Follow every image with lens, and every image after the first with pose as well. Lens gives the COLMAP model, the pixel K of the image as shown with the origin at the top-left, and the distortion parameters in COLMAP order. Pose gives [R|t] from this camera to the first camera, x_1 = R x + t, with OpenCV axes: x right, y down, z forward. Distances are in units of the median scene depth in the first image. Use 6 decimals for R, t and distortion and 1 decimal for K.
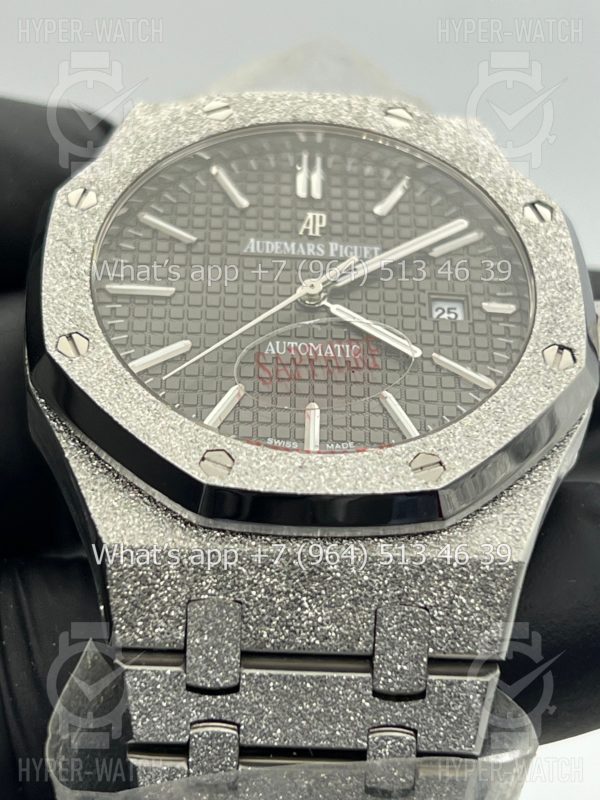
lens RADIAL K [[1863.7, 0, 300.0], [0, 1863.7, 400.0], [0, 0, 1]] dist [0.228378, -0.675581]
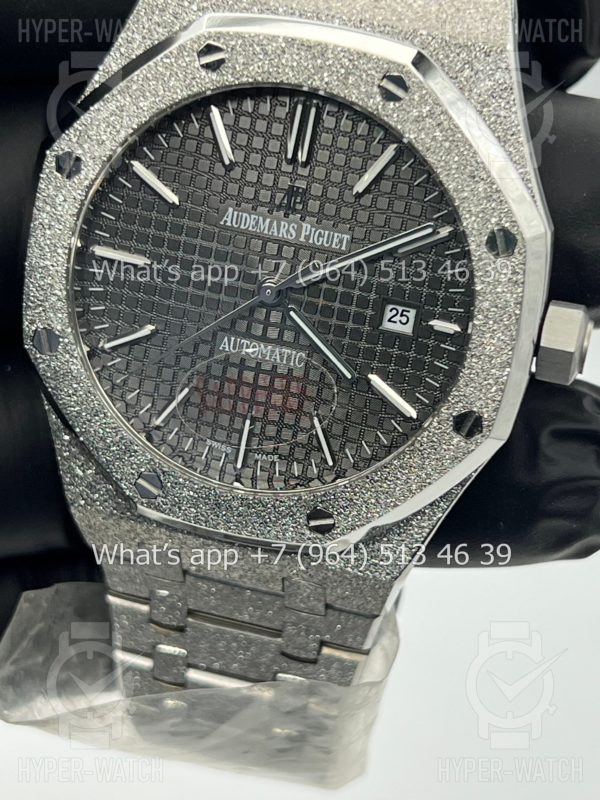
lens RADIAL K [[1863.7, 0, 300.0], [0, 1863.7, 400.0], [0, 0, 1]] dist [0.228378, -0.675581]
pose [[0.948363, 0.229545, -0.218898, 0.268261], [0.017807, 0.650504, 0.759294, -0.821416], [0.316686, -0.723984, 0.612827, 0.300978]]
